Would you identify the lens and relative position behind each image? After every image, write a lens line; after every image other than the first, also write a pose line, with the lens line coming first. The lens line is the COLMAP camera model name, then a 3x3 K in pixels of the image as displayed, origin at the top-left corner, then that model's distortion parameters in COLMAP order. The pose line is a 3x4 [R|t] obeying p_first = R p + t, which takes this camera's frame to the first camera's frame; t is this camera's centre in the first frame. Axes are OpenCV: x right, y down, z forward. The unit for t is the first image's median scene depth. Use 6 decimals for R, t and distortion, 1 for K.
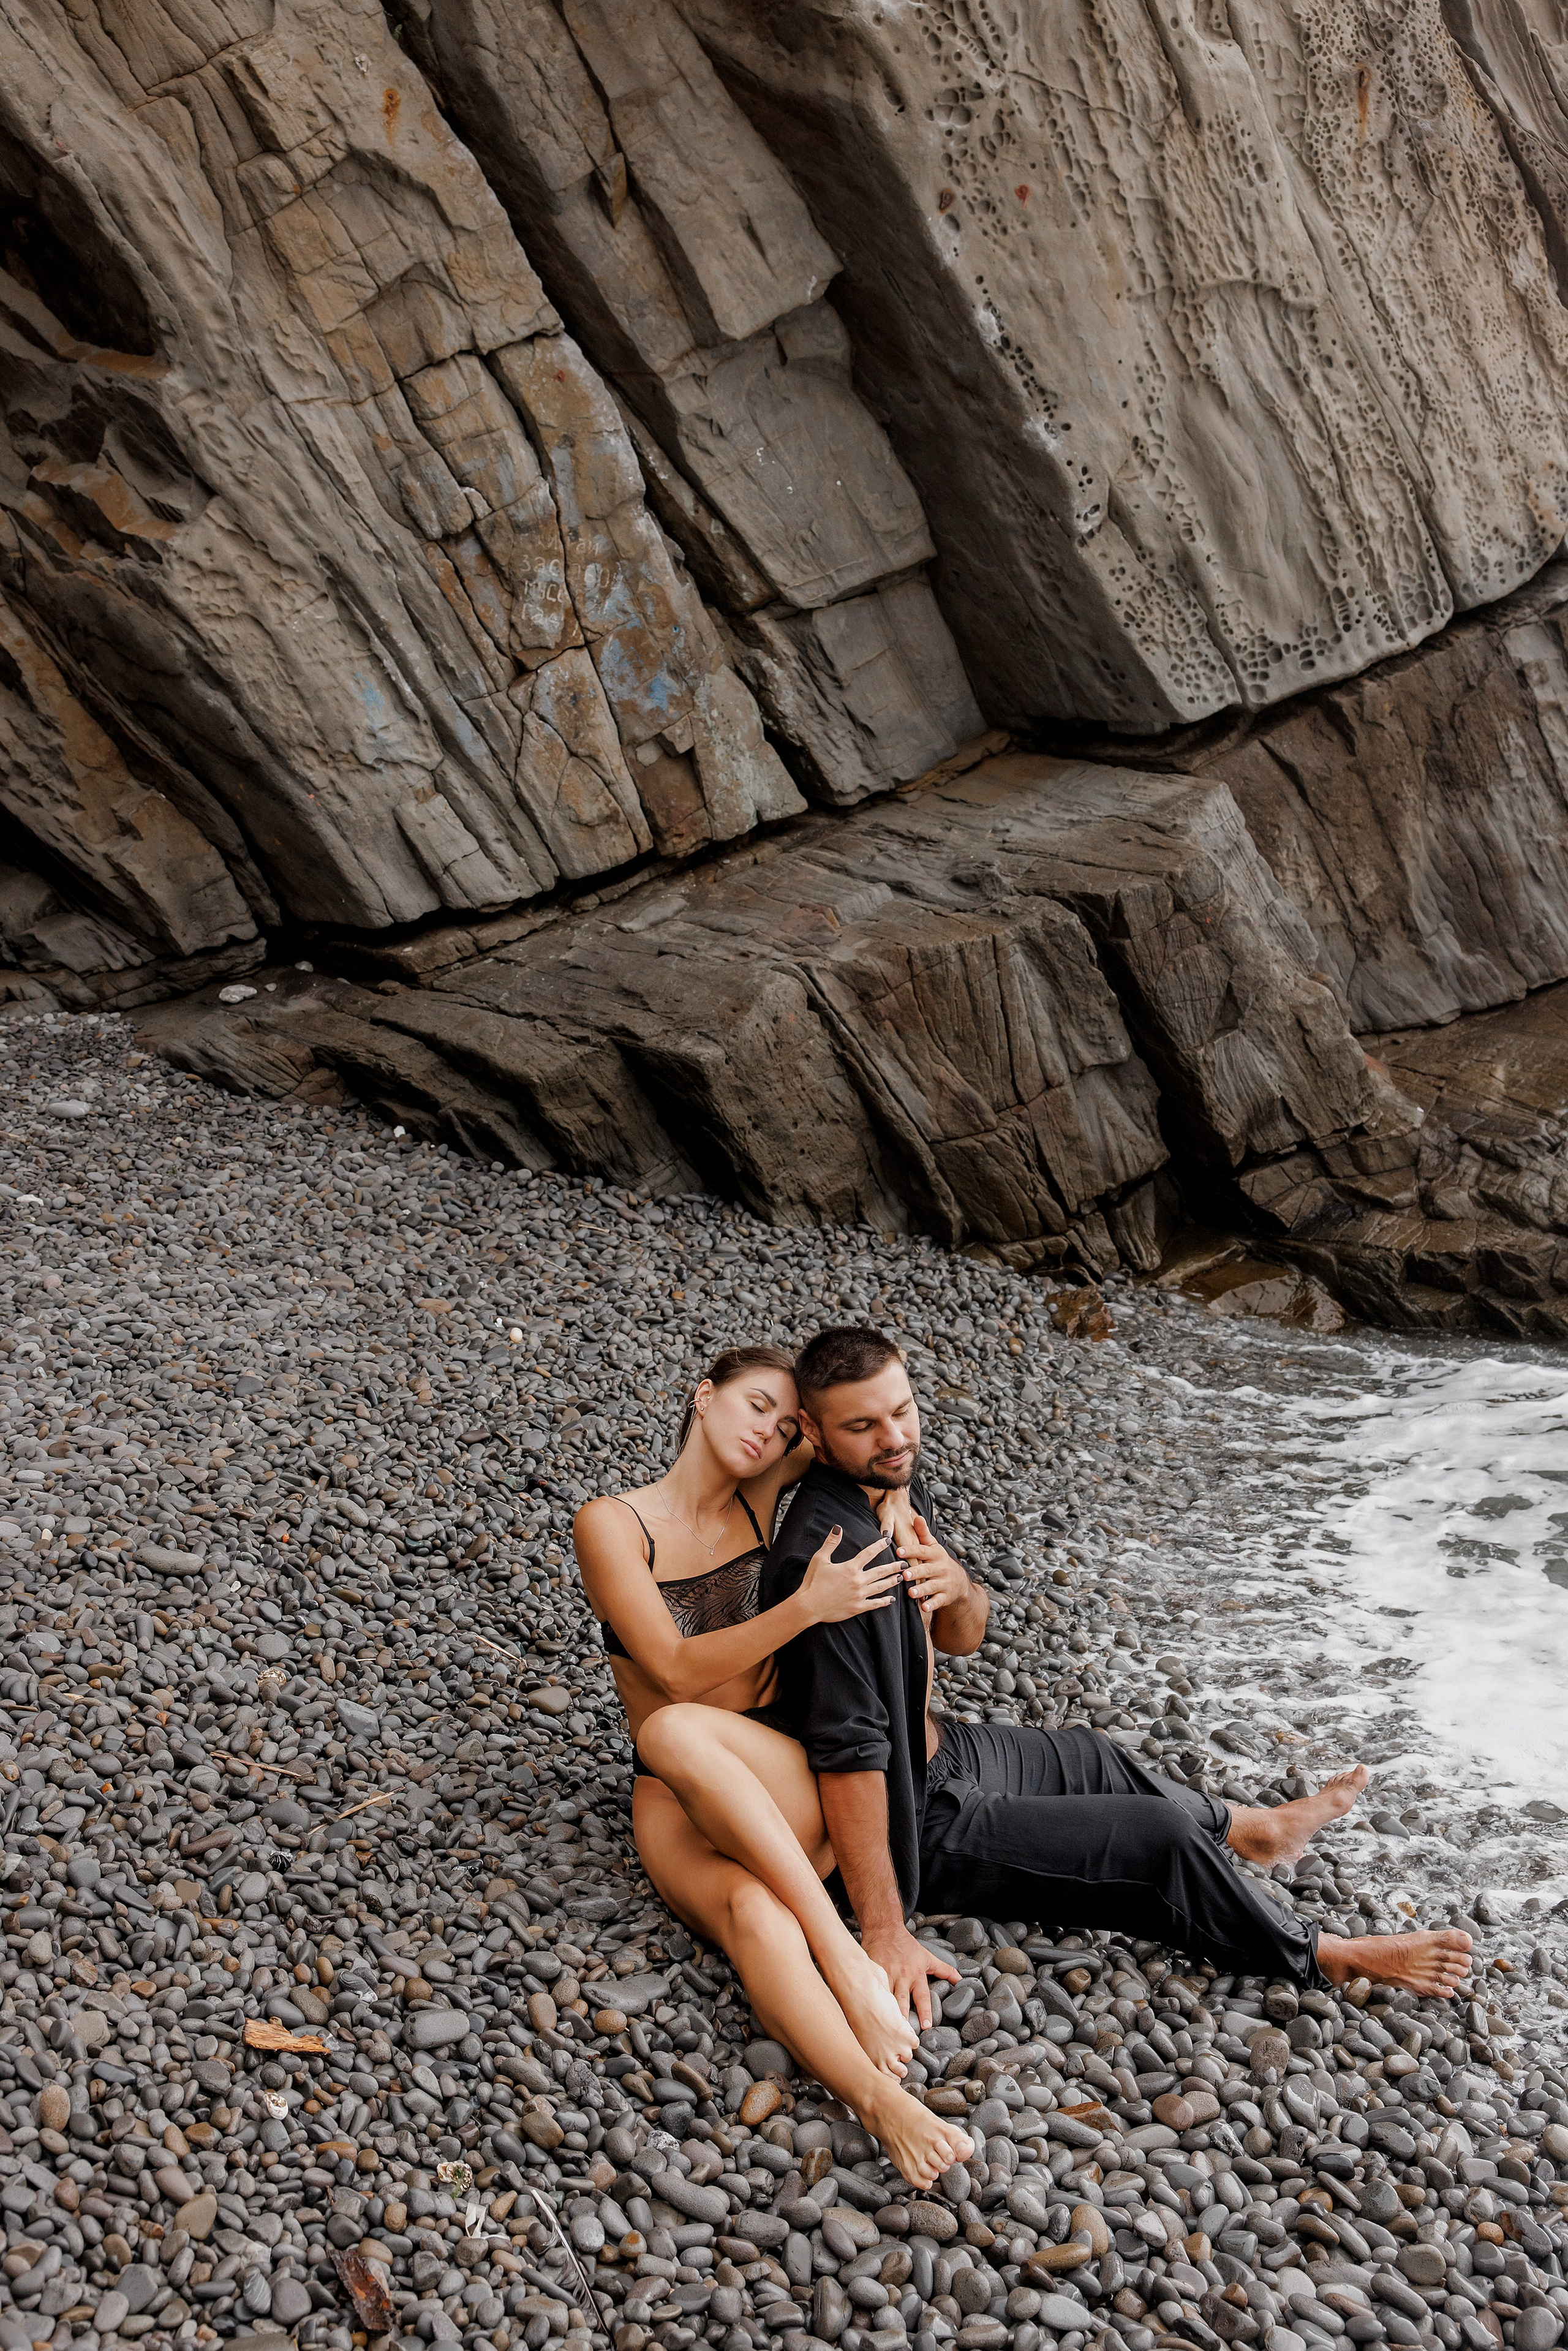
lens RADIAL K [[2401.2, 0, 779.6], [0, 2401.2, 1193.2], [0, 0, 1]] dist [0.011190, 0.000000]
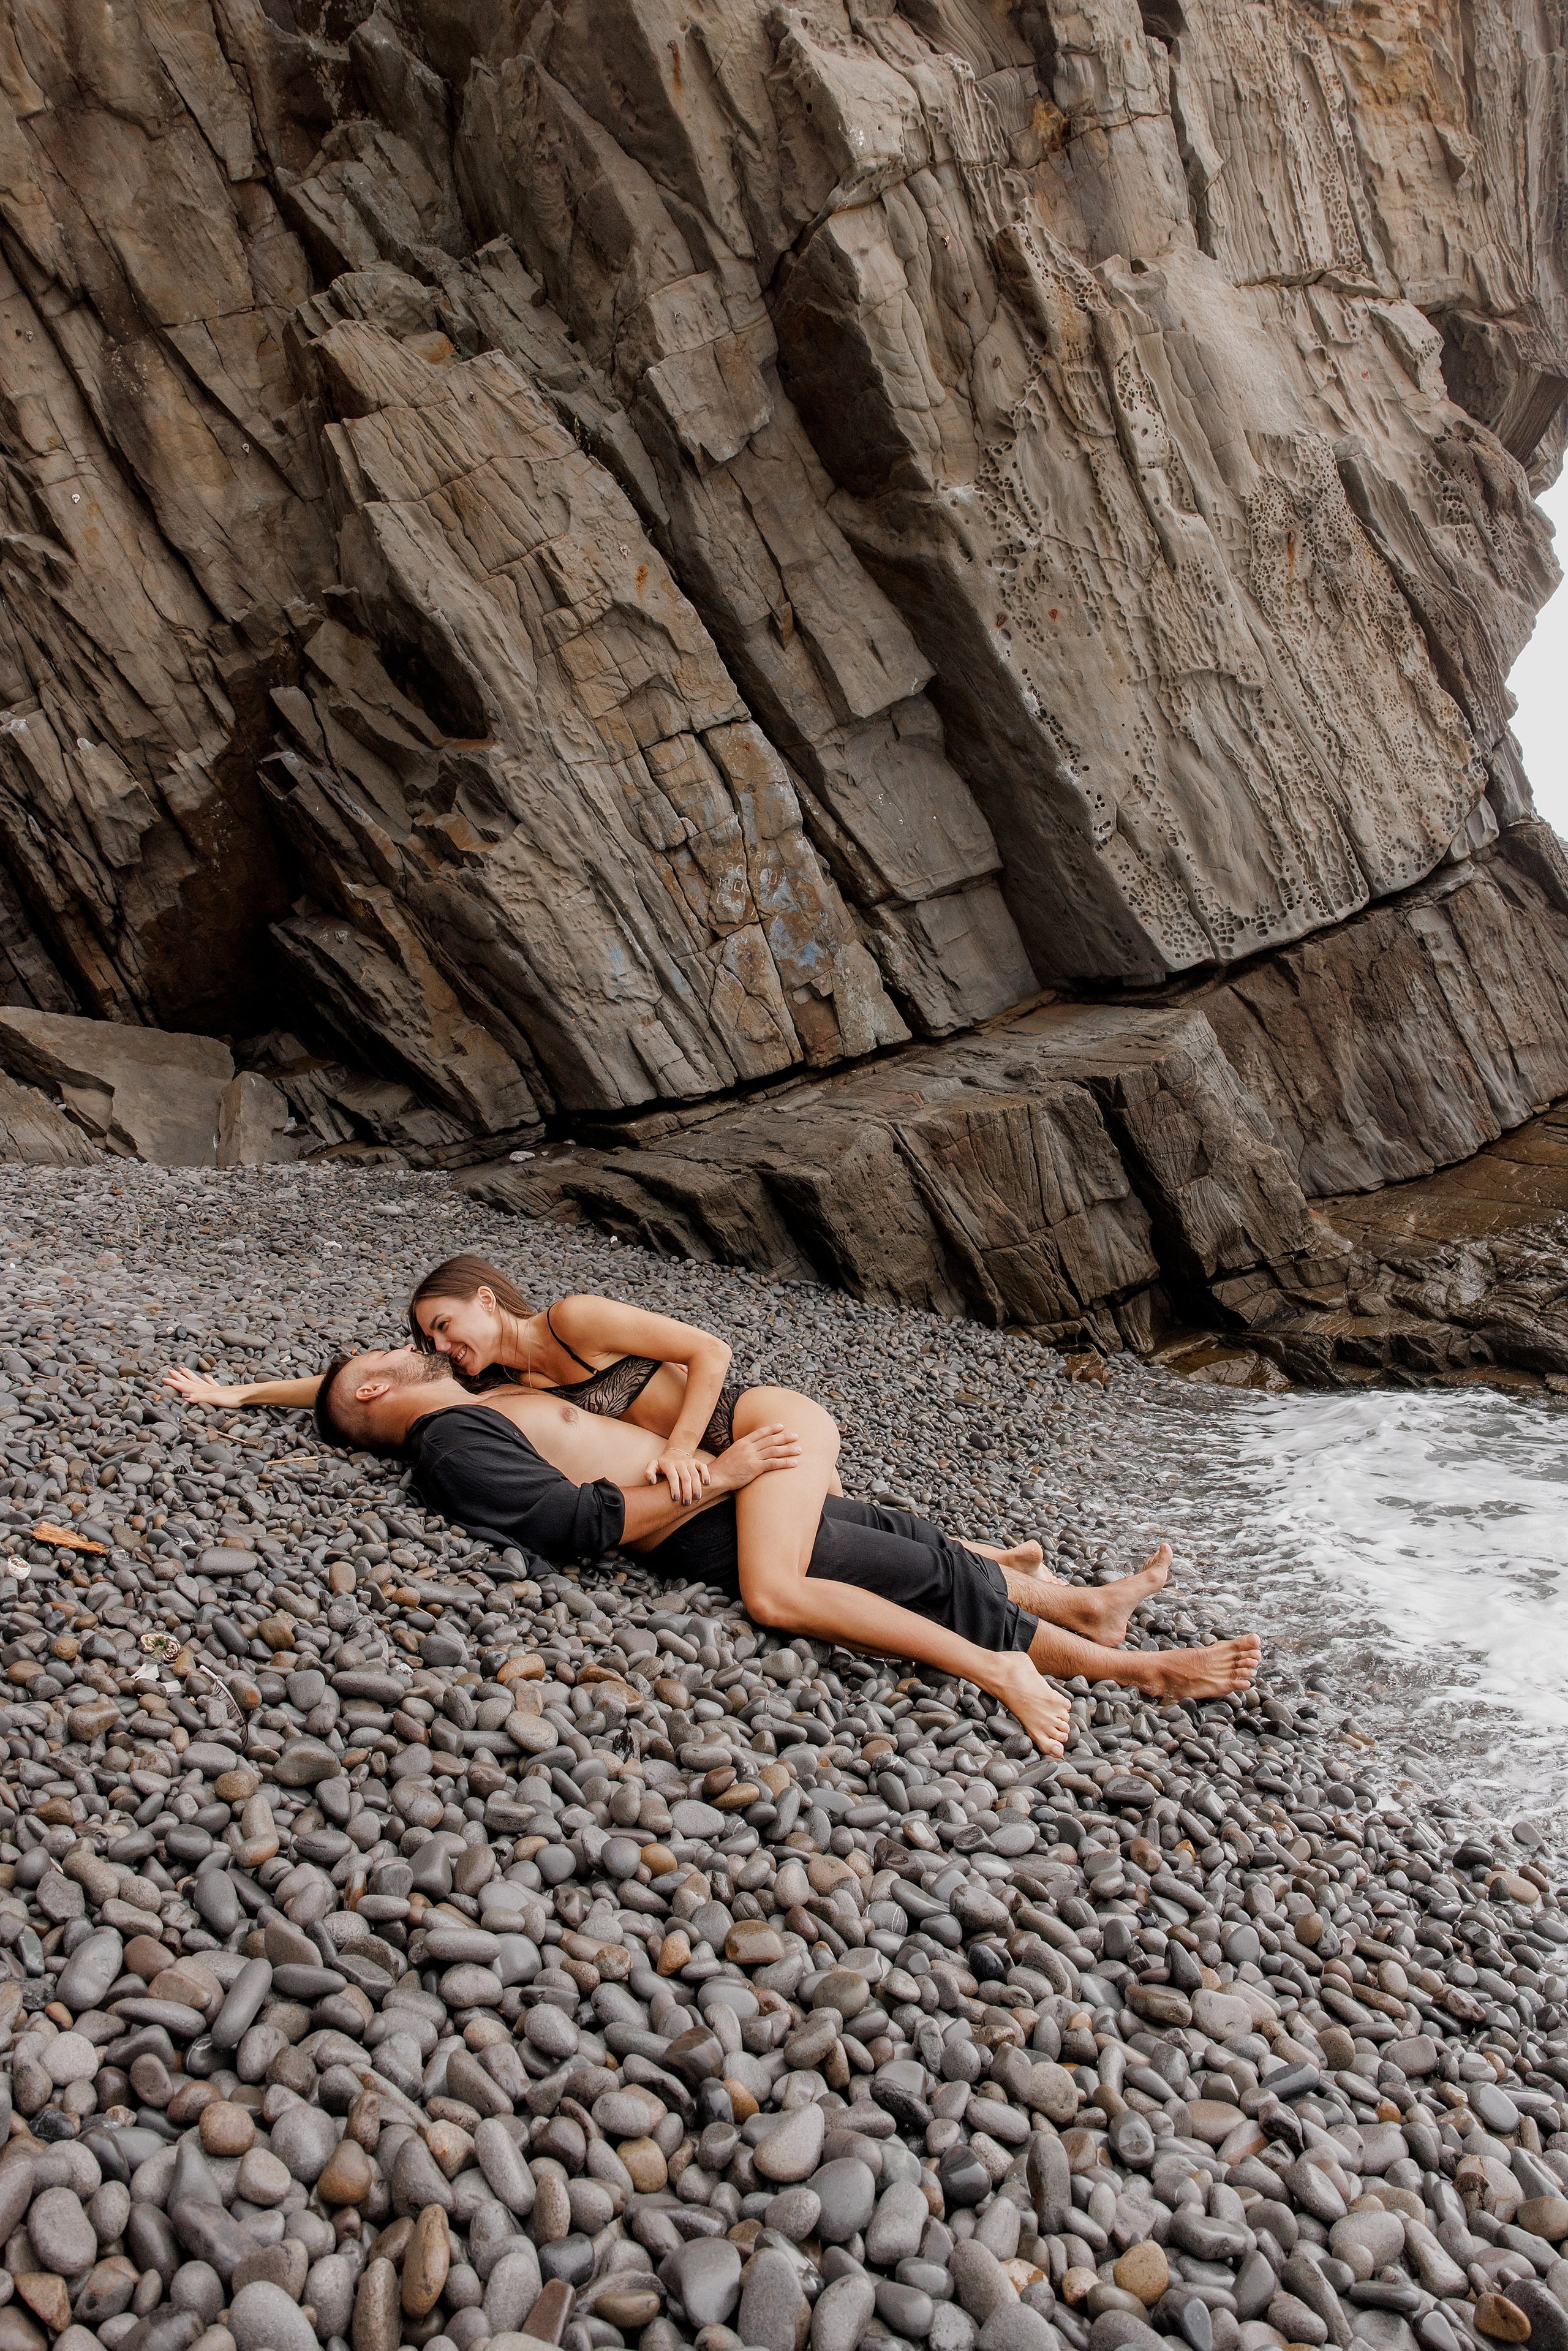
lens RADIAL K [[1560.0, 0, 787.9], [0, 1560.0, 1187.0], [0, 0, 1]] dist [0.002854, -0.003765]
pose [[0.991046, 0.017212, -0.132407, 0.068205], [-0.038766, 0.986033, -0.161977, 0.090128], [0.127770, 0.165659, 0.977871, 0.091576]]
